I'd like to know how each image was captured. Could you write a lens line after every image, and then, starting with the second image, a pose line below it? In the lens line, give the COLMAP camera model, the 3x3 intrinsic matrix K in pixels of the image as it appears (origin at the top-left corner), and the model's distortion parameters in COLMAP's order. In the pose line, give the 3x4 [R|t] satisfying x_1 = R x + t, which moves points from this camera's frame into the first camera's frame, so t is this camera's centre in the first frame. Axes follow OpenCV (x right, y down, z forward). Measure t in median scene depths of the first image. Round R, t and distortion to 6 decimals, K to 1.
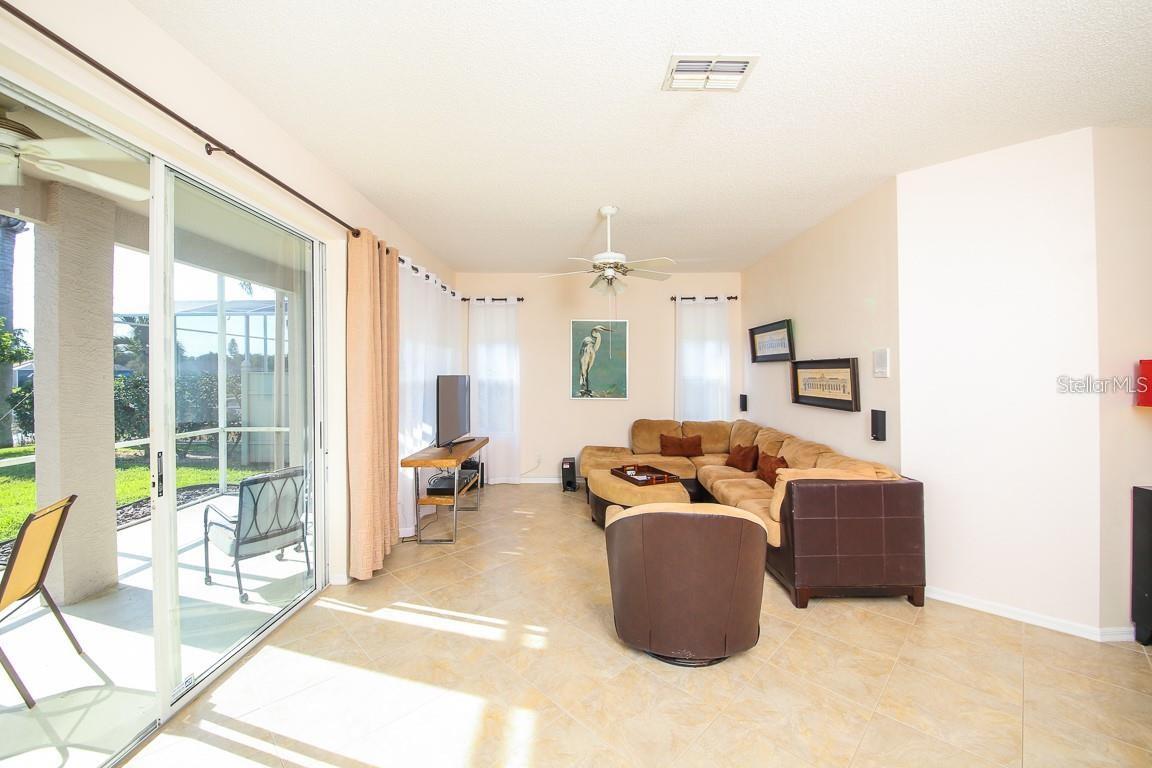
lens RADIAL K [[460.7, 0, 574.4], [0, 460.7, 377.0], [0, 0, 1]] dist [-0.000953, -0.003646]
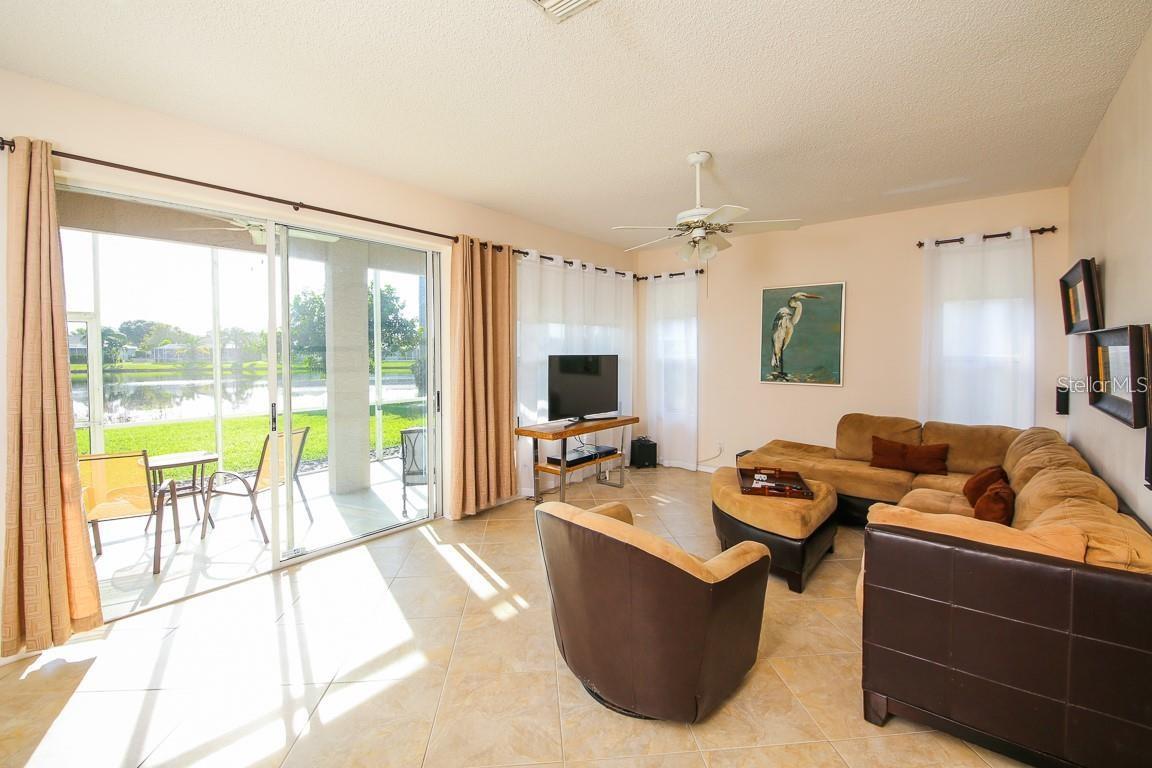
lens RADIAL K [[460.7, 0, 560.1], [0, 460.7, 367.6], [0, 0, 1]] dist [-0.000953, -0.003646]
pose [[0.773322, 0.024436, -0.633543, 0.263516], [-0.007028, 0.999526, 0.029973, -0.002170], [0.633975, -0.018726, 0.773127, 0.117160]]
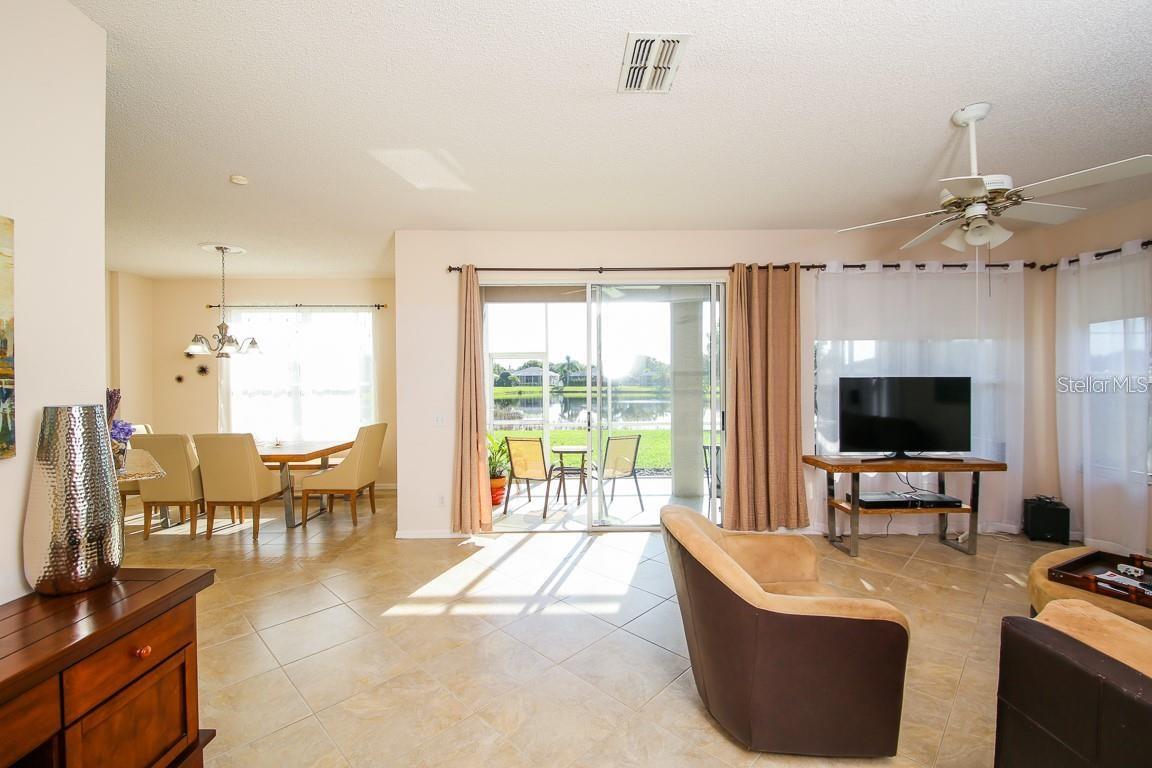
lens RADIAL K [[467.1, 0, 584.9], [0, 467.1, 379.4], [0, 0, 1]] dist [-0.001267, -0.000696]
pose [[0.039612, 0.004971, -0.999203, 0.411781], [-0.003103, 0.999983, 0.004852, 0.000831], [0.999210, 0.002908, 0.039627, 0.263120]]
